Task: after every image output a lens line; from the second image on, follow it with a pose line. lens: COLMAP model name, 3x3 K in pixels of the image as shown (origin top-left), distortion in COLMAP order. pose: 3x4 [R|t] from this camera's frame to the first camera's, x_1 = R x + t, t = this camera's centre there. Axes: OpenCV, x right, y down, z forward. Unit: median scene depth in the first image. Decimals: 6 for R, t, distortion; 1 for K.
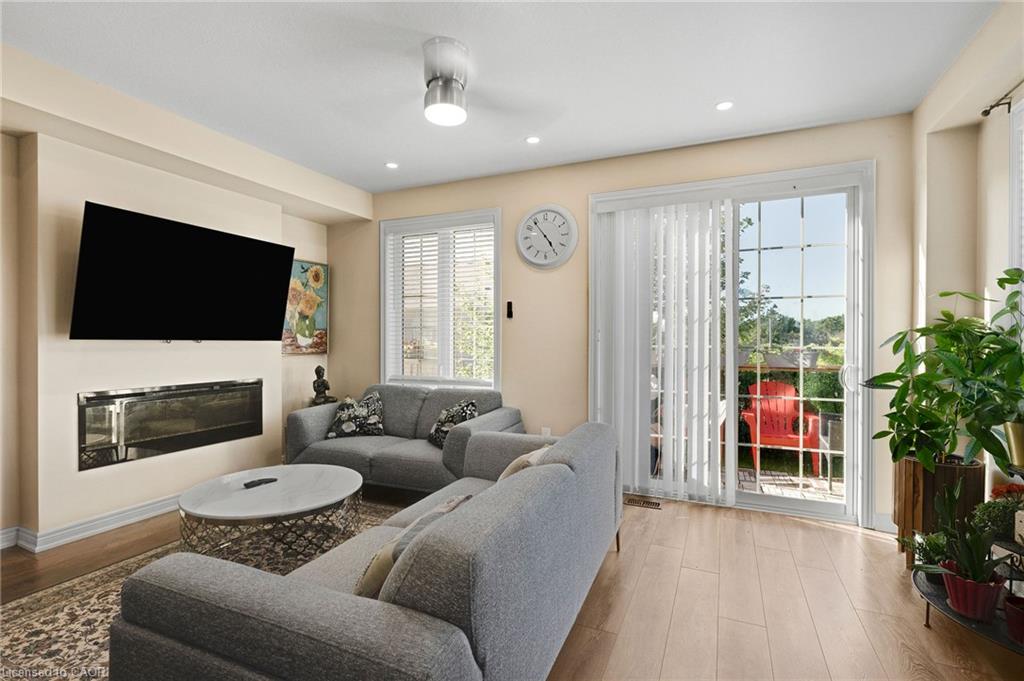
lens RADIAL K [[455.1, 0, 512.0], [0, 455.1, 340.5], [0, 0, 1]] dist [-0.007462, -0.000364]
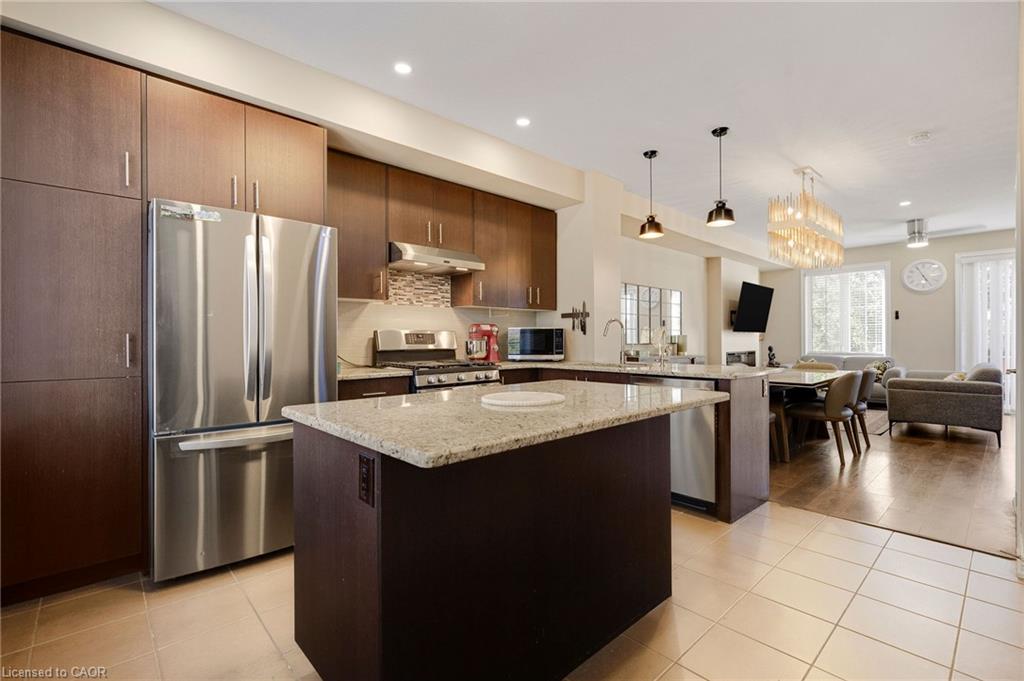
lens RADIAL K [[455.1, 0, 512.0], [0, 455.1, 340.5], [0, 0, 1]] dist [-0.007462, -0.000364]
pose [[0.924823, -0.007530, -0.380323, -1.157028], [0.007975, 0.999968, -0.000407, 0.039836], [0.380314, -0.002656, 0.924854, -2.027839]]
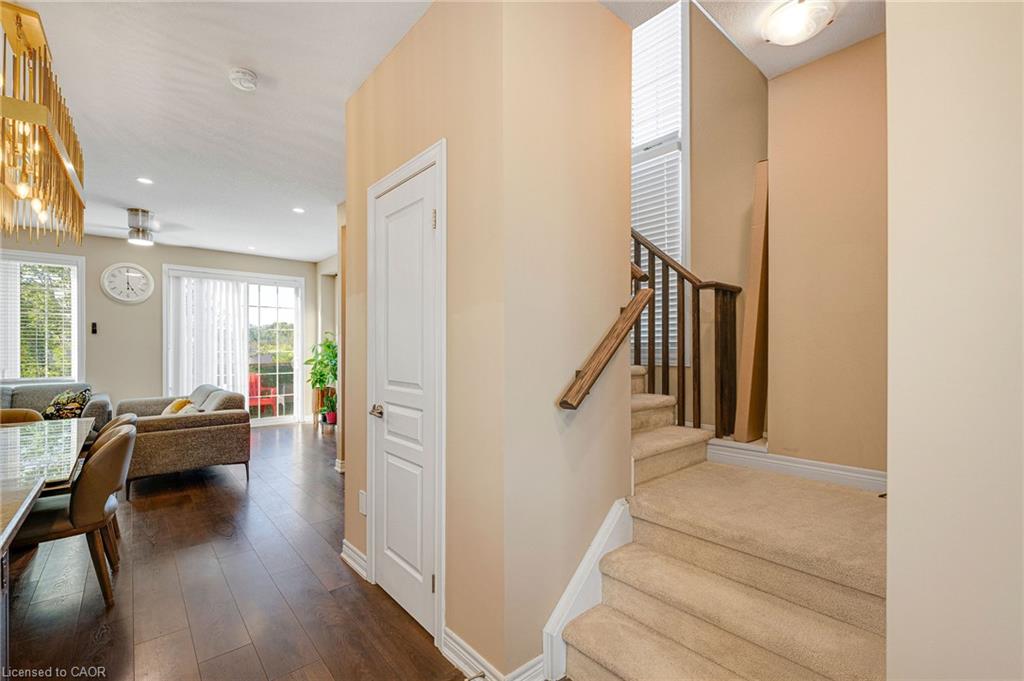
lens RADIAL K [[442.2, 0, 508.5], [0, 442.2, 348.2], [0, 0, 1]] dist [-0.001621, 0.000034]
pose [[0.409658, -0.003564, 0.912232, -1.141351], [0.003679, 0.999991, 0.002255, -0.001209], [-0.912232, 0.002433, 0.409668, -1.218509]]
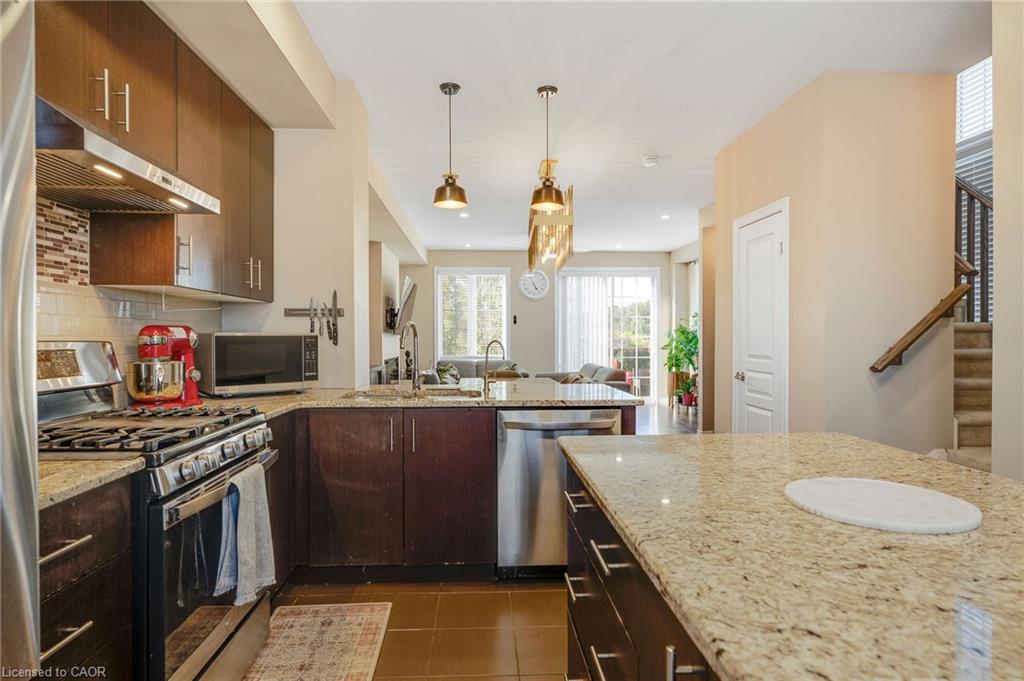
lens RADIAL K [[551.0, 0, 506.0], [0, 551.0, 341.2], [0, 0, 1]] dist [-0.002340, -0.000201]
pose [[0.886084, -0.010629, 0.463403, -1.739342], [0.006773, 0.999927, 0.009983, 0.003530], [-0.463475, -0.005707, 0.886092, -1.682670]]
